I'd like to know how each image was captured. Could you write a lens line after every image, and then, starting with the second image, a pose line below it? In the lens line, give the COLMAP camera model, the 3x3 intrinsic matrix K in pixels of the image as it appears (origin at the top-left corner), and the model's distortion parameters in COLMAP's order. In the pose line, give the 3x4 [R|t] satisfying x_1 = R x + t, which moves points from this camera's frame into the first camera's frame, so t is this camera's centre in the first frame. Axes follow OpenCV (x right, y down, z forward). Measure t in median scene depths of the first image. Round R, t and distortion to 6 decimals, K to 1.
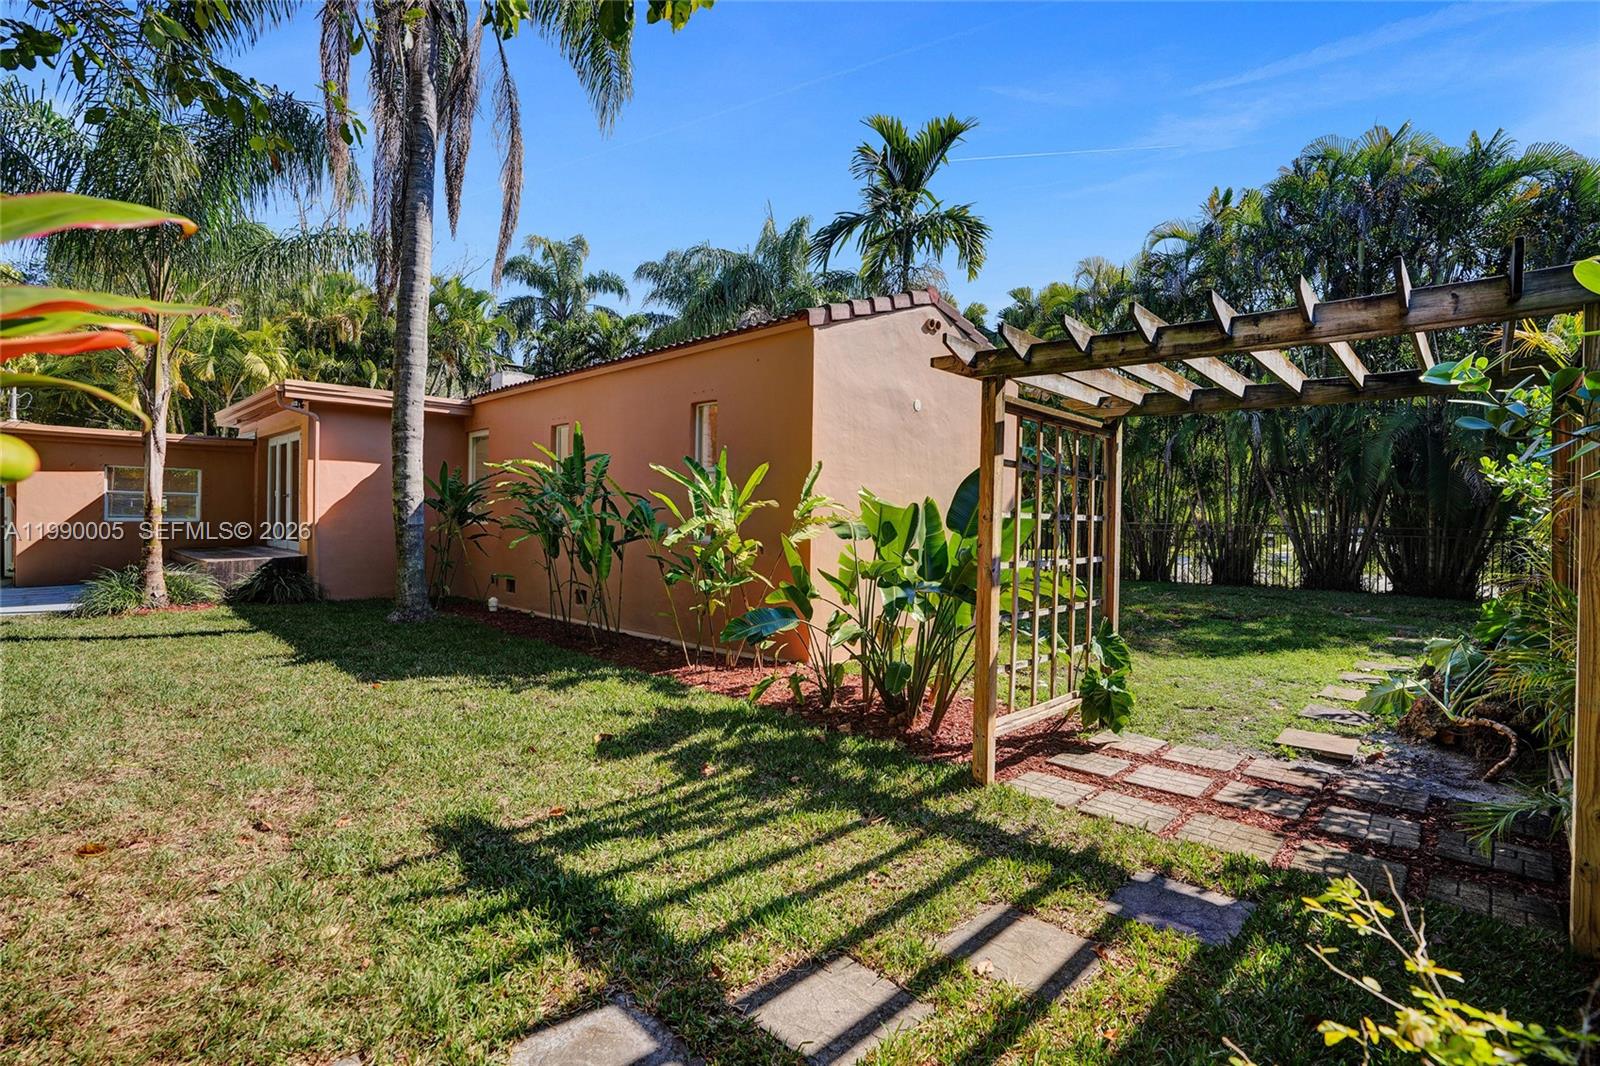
lens RADIAL K [[757.8, 0, 804.8], [0, 757.8, 530.1], [0, 0, 1]] dist [-0.044583, 0.022970]
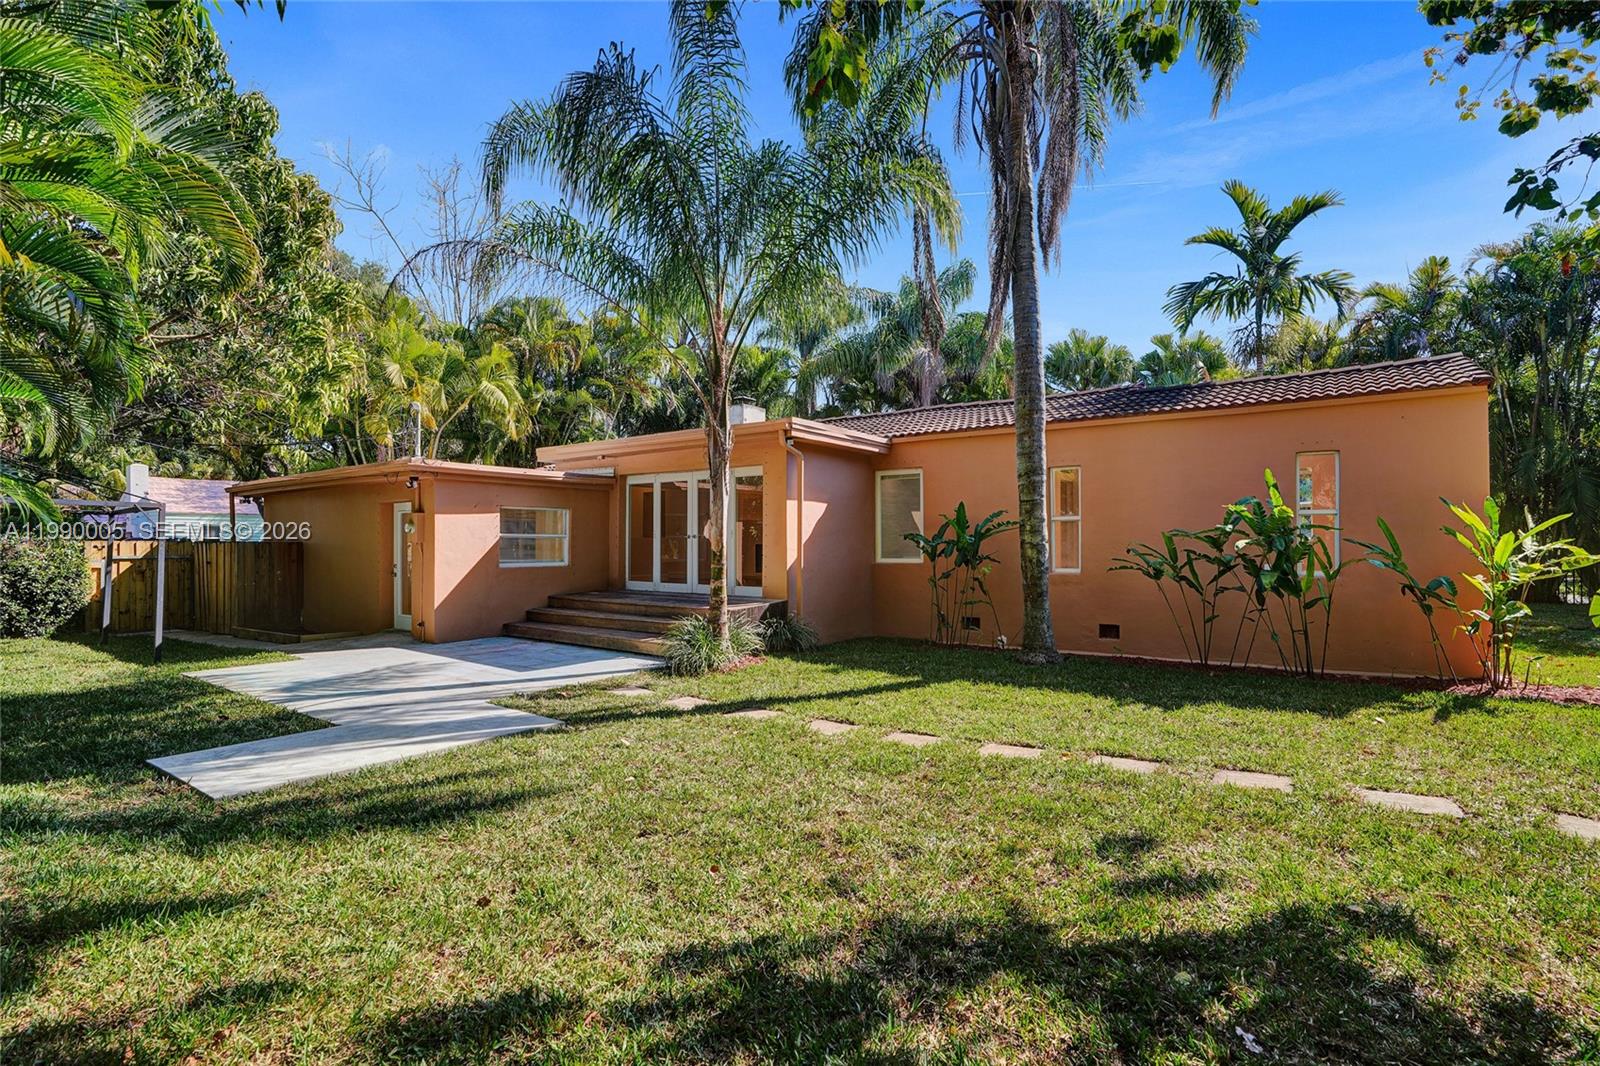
lens RADIAL K [[757.8, 0, 804.8], [0, 757.8, 530.1], [0, 0, 1]] dist [-0.044583, 0.022970]
pose [[0.989405, -0.008953, 0.144906, -0.720593], [0.014035, 0.999320, -0.034091, -0.019785], [-0.144503, 0.035764, 0.988858, 0.028278]]
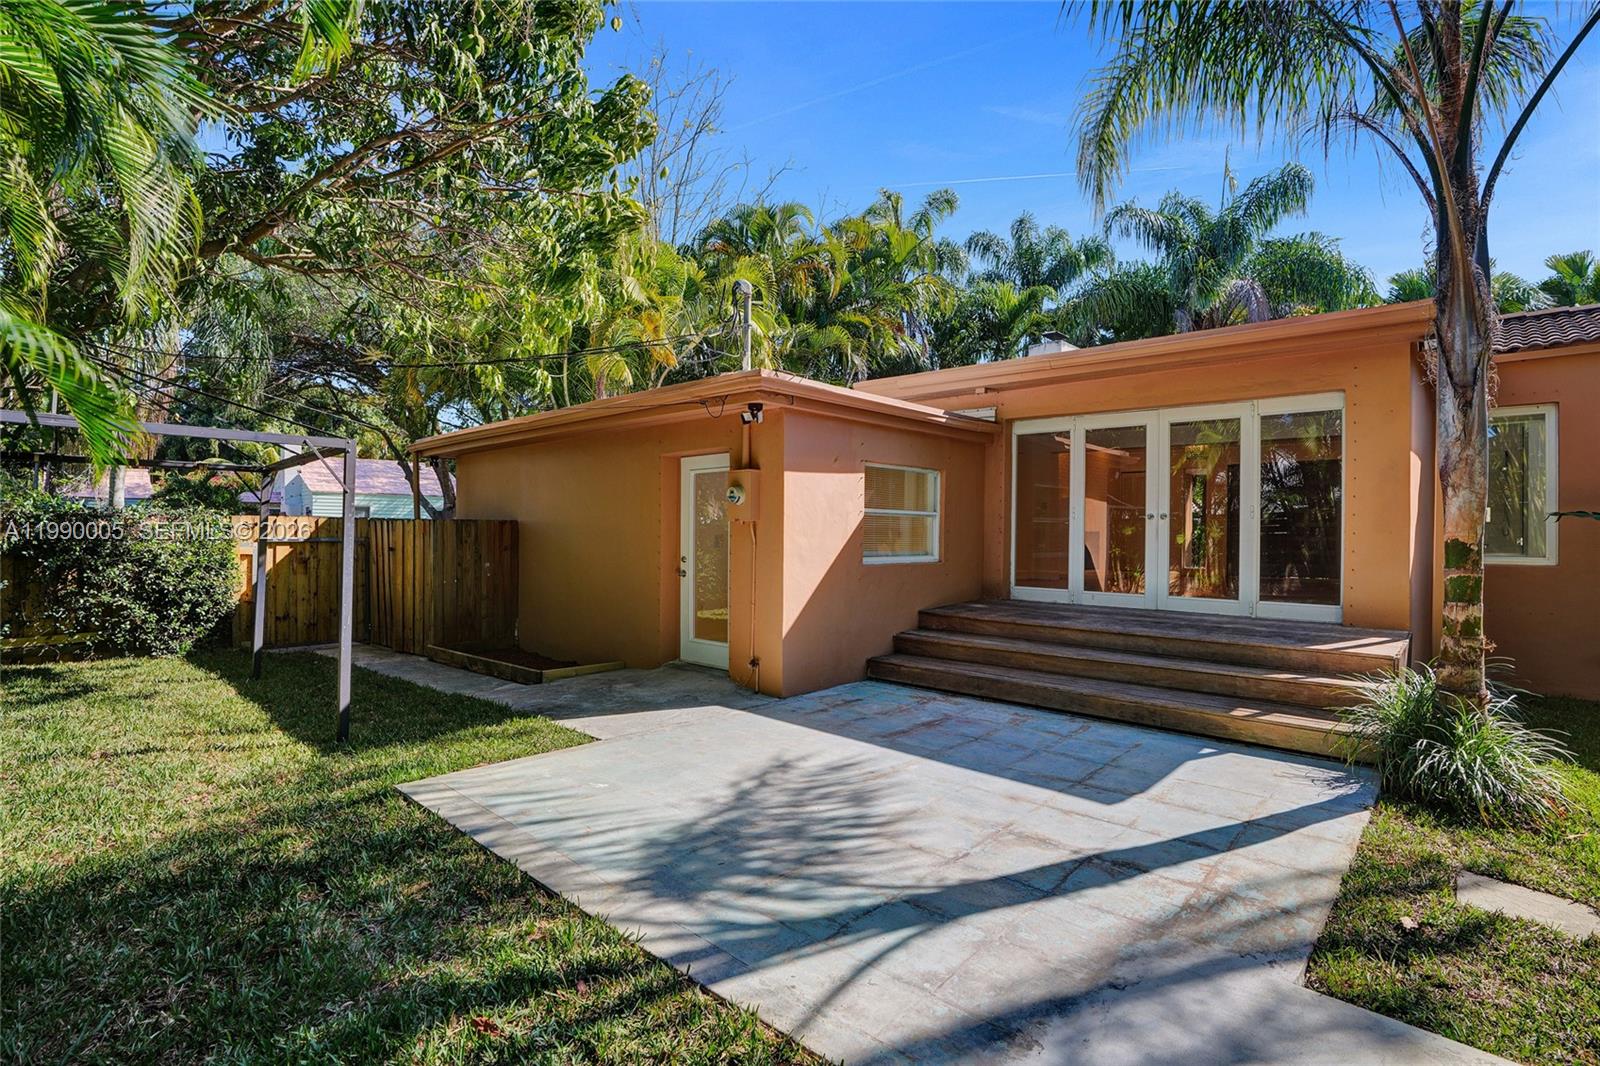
lens RADIAL K [[757.8, 0, 804.8], [0, 757.8, 530.1], [0, 0, 1]] dist [-0.044583, 0.022970]
pose [[0.999721, 0.000459, 0.023610, -1.022189], [0.000084, 0.999735, -0.023010, -0.023201], [-0.023614, 0.023006, 0.999456, 0.457428]]
